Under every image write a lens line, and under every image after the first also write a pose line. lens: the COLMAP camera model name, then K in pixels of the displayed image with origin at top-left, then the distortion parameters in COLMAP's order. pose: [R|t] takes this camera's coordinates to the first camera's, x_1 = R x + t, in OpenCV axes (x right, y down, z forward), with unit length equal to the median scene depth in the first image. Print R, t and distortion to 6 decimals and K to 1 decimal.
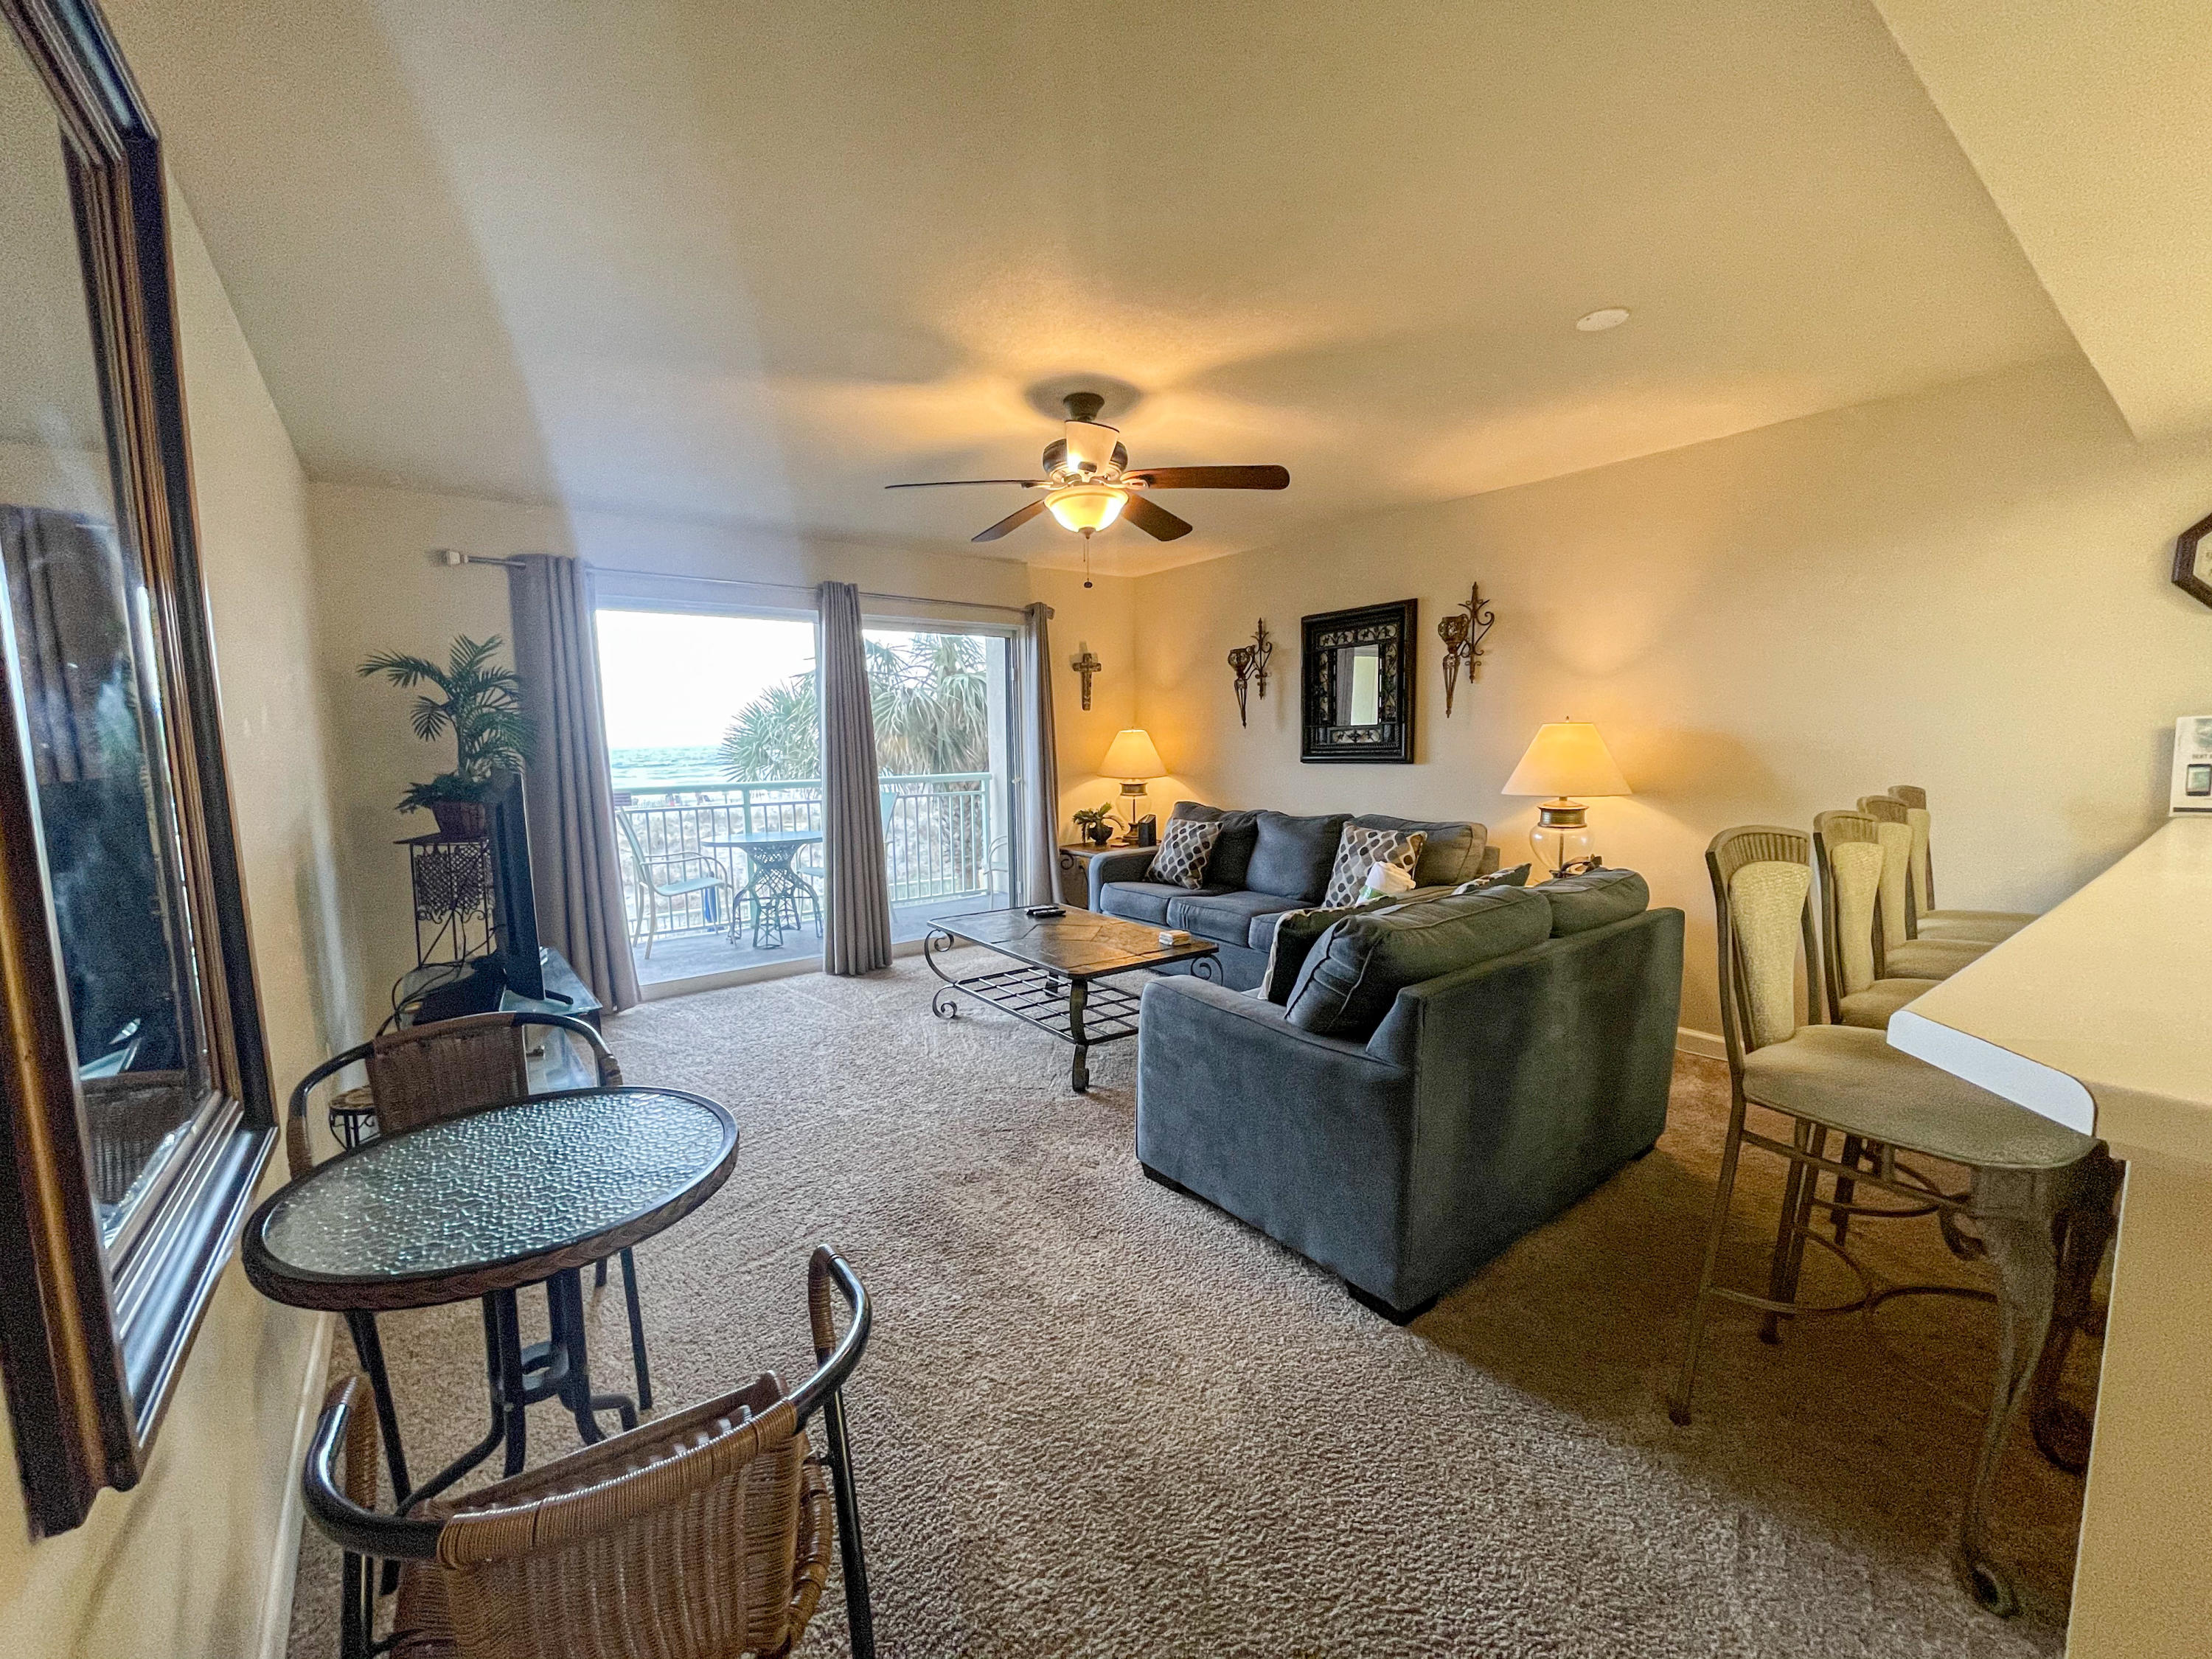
lens RADIAL K [[892.8, 0, 1090.8], [0, 892.8, 847.5], [0, 0, 1]] dist [0.002172, -0.007377]
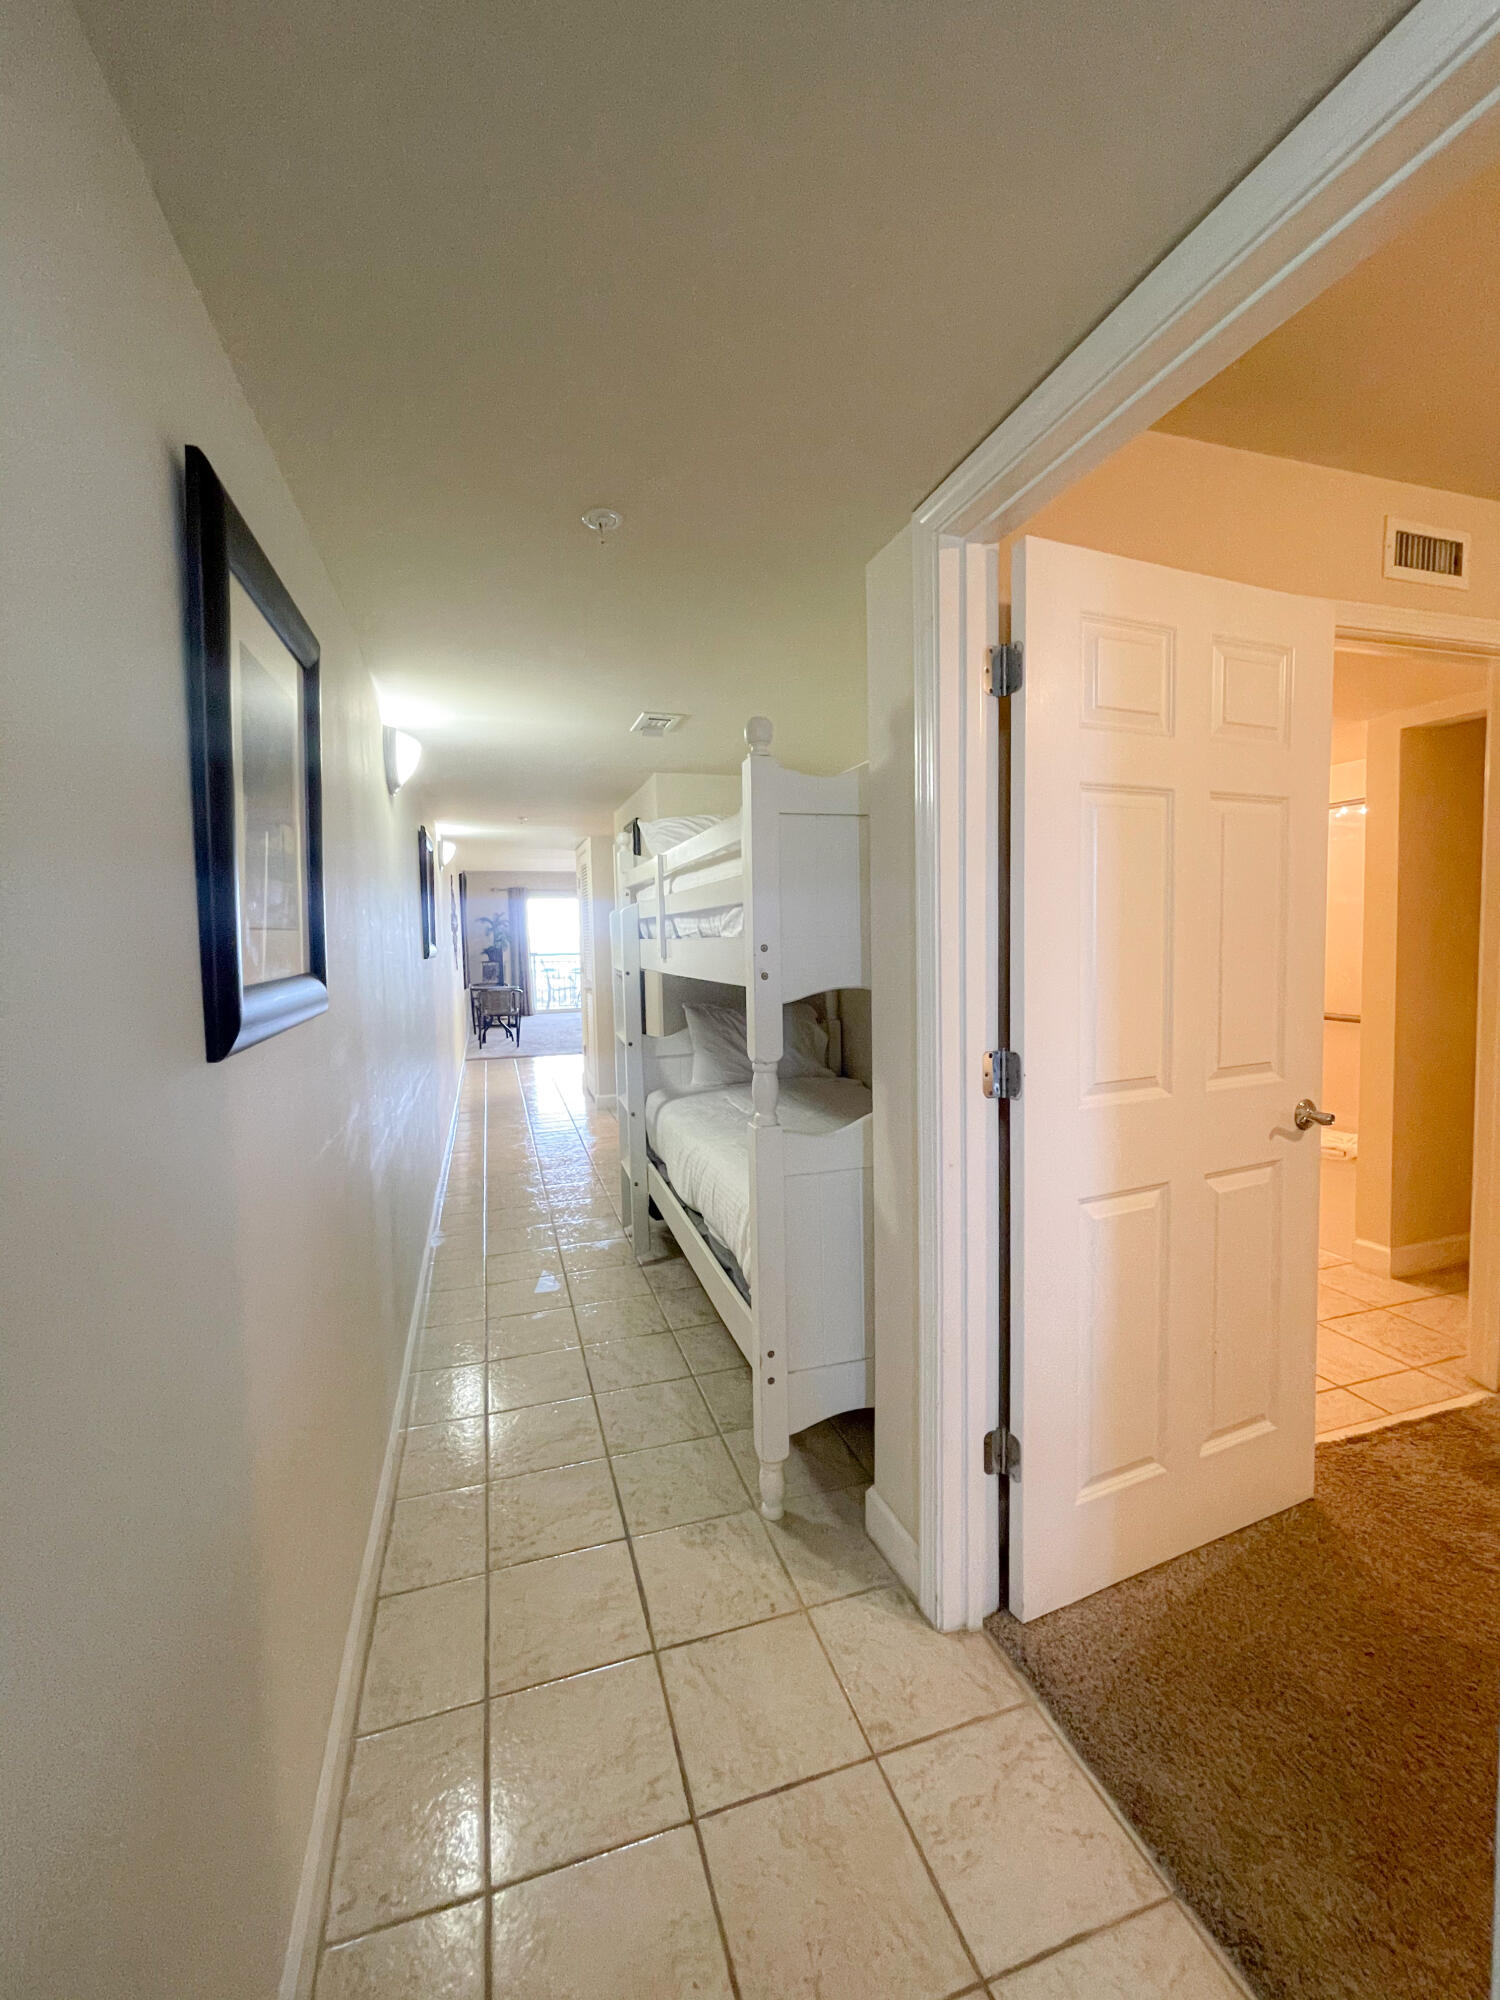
lens RADIAL K [[807.3, 0, 750.0], [0, 807.3, 1000.0], [0, 0, 1]] dist [0.002172, -0.007377]
pose [[0.943626, 0.028295, -0.329803, 1.227810], [-0.039233, 0.998877, -0.026558, 0.164412], [0.328682, 0.038000, 0.943676, -1.578499]]
